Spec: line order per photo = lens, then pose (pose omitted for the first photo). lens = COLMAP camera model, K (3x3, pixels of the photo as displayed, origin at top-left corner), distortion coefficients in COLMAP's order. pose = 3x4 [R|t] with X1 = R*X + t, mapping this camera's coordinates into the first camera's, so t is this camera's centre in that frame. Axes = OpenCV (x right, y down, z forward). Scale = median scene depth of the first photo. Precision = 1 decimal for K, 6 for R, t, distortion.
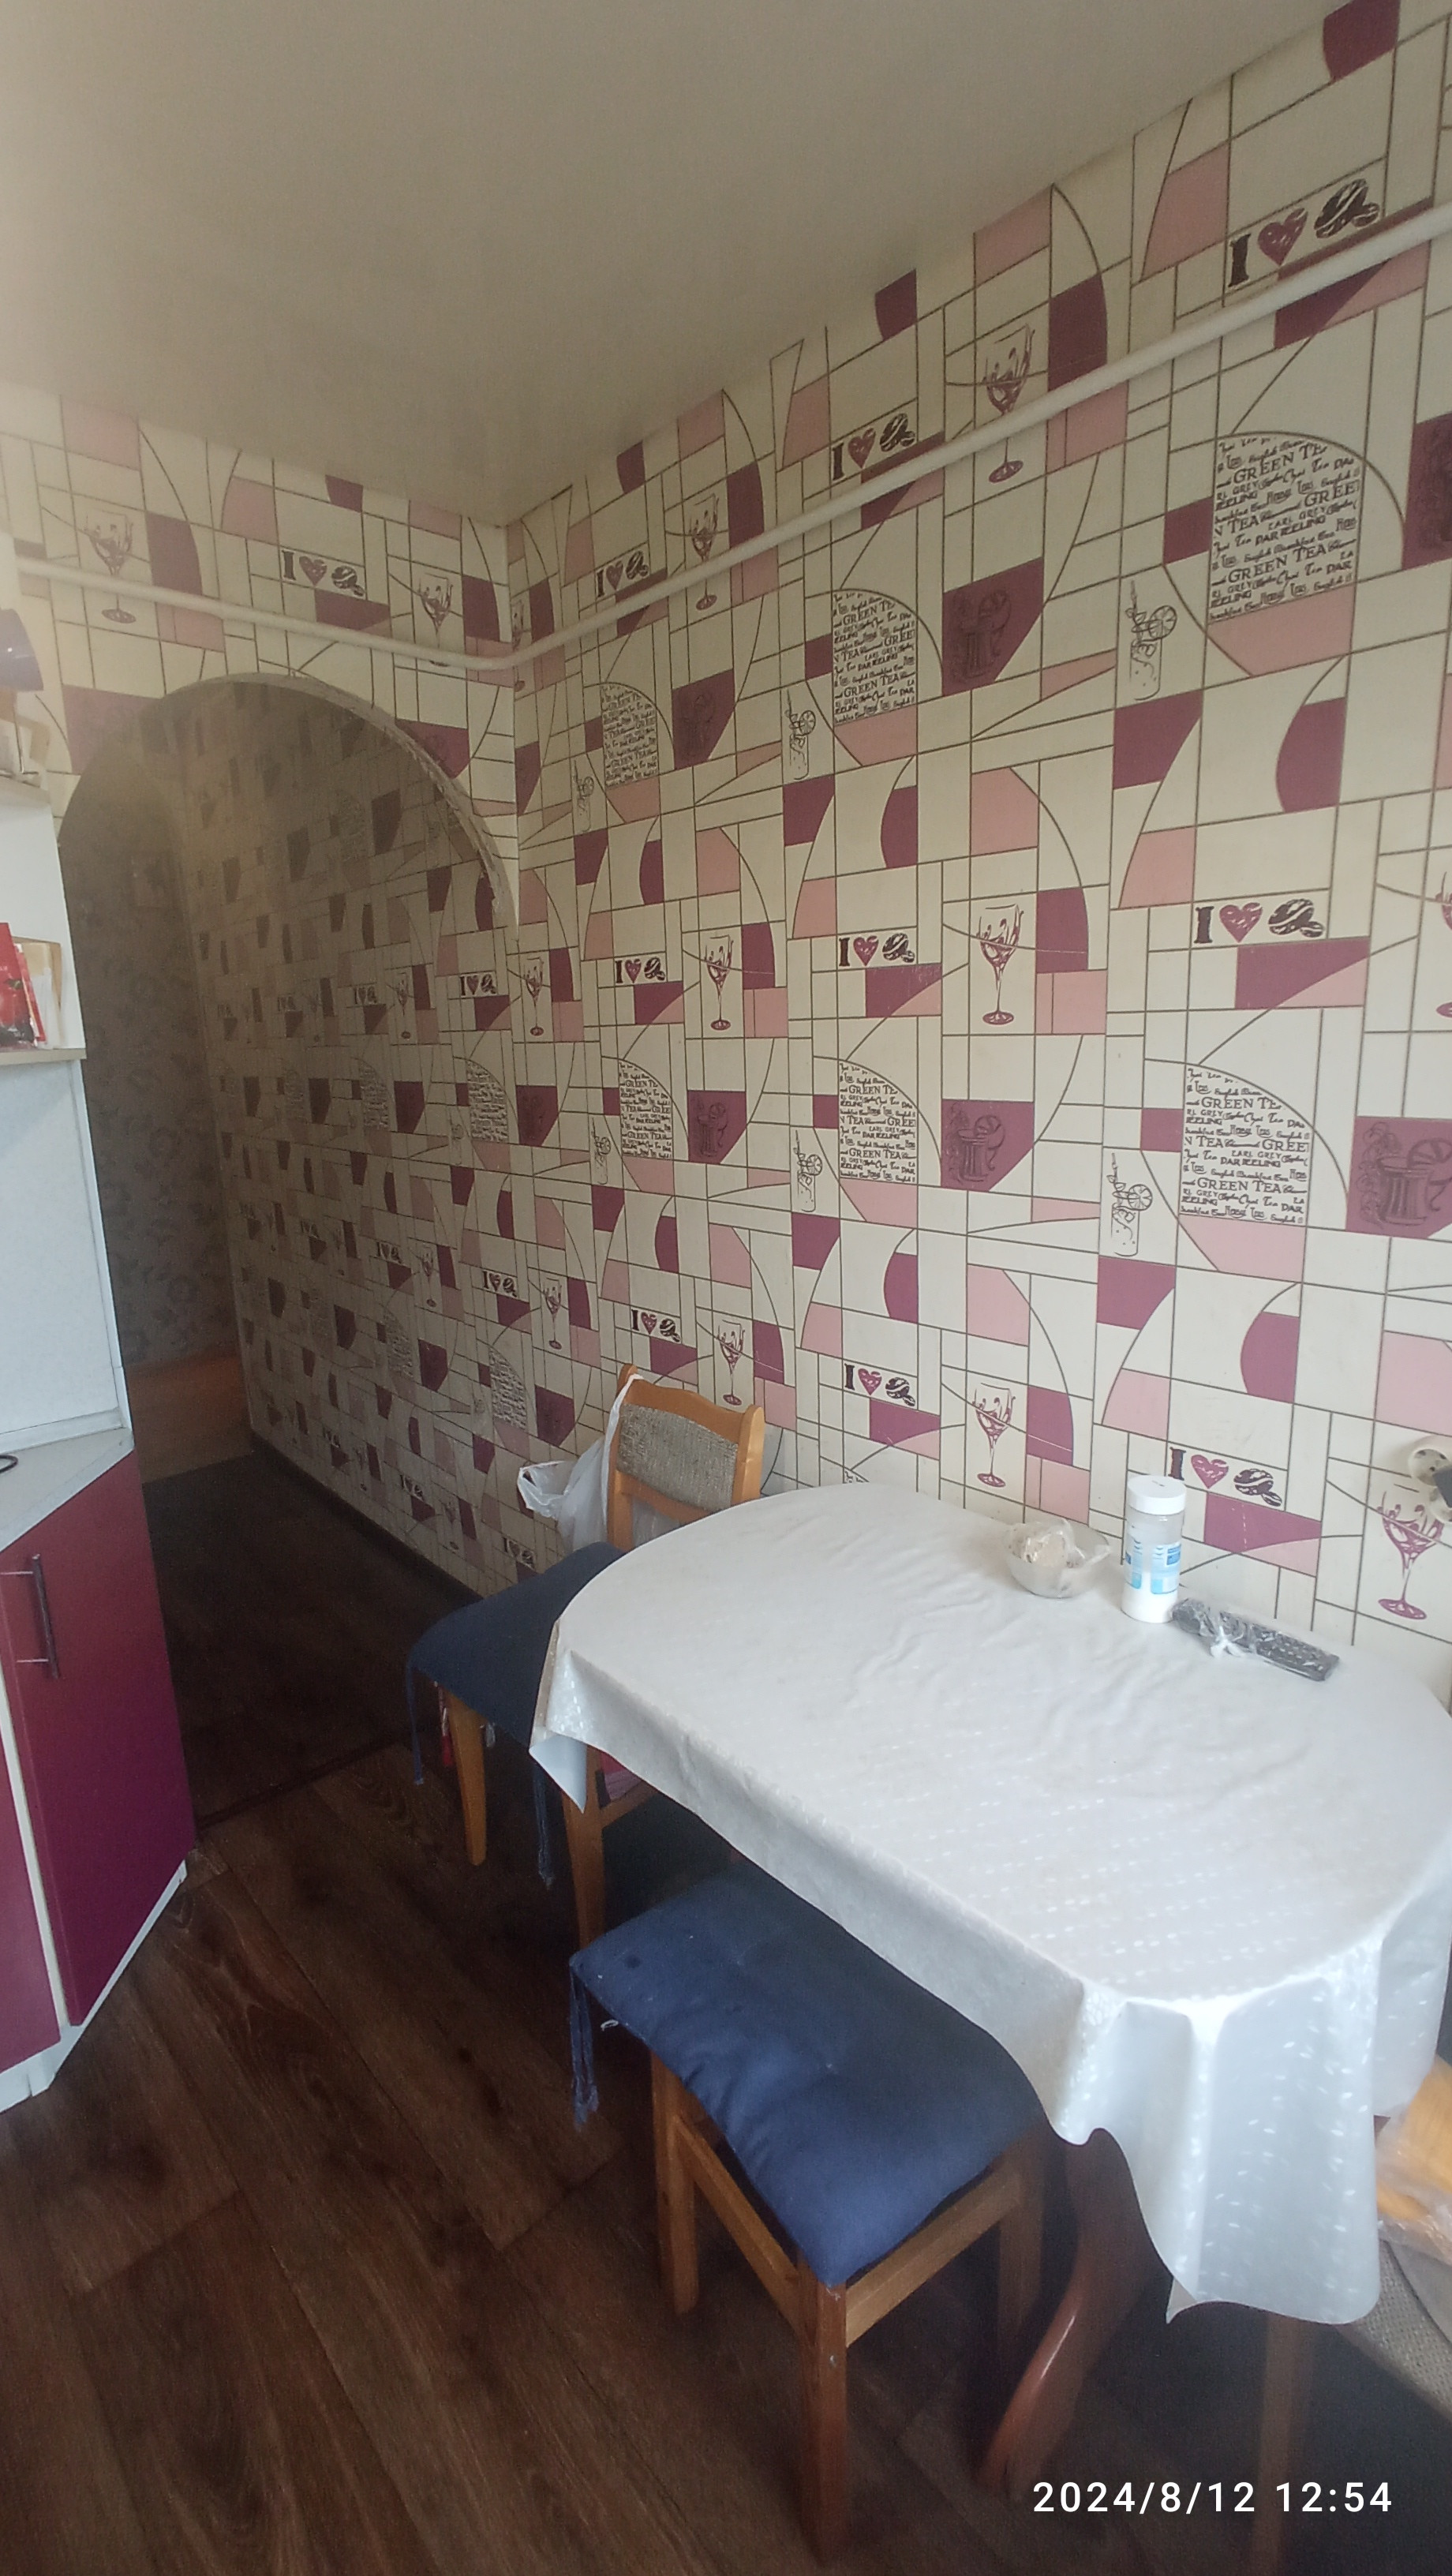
lens RADIAL K [[1159.1, 0, 722.7], [0, 1159.1, 1273.7], [0, 0, 1]] dist [-0.077248, 0.070782]
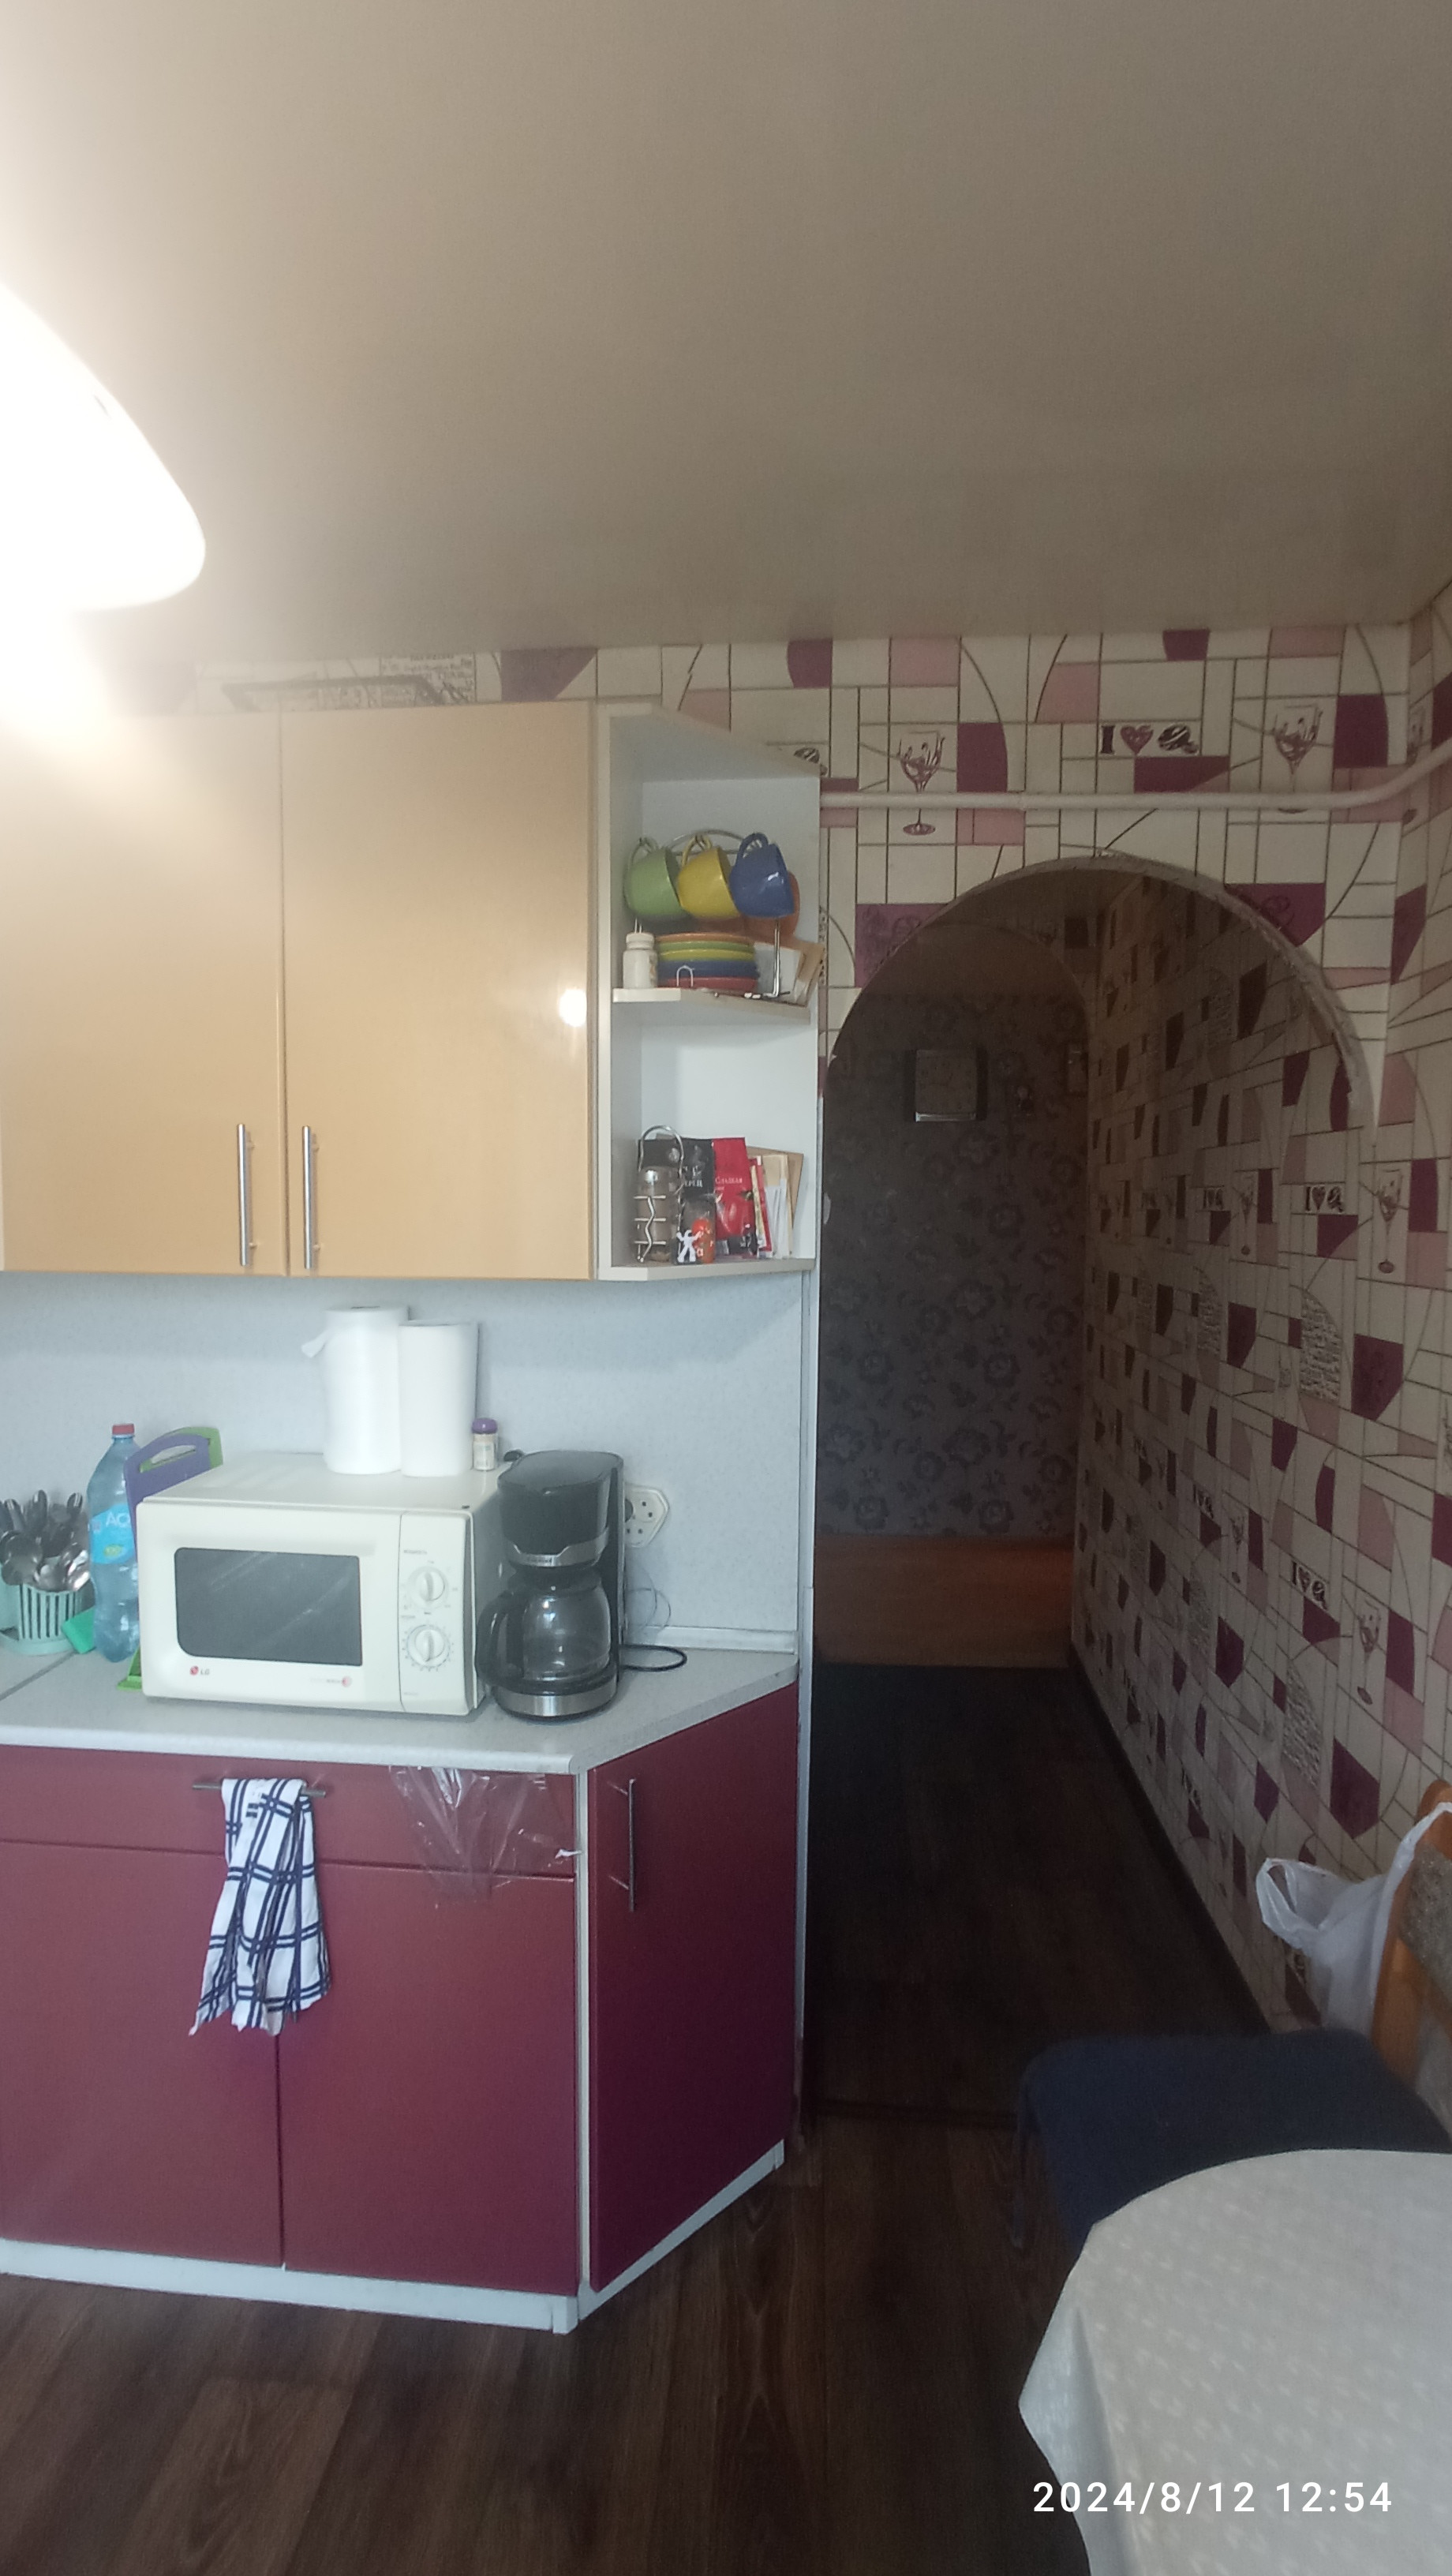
lens RADIAL K [[1159.1, 0, 722.7], [0, 1159.1, 1273.7], [0, 0, 1]] dist [-0.077248, 0.070782]
pose [[0.679430, 0.083800, -0.728939, 0.083420], [-0.185148, 0.980889, -0.059808, -0.086968], [0.709997, 0.175597, 0.681961, 0.211023]]
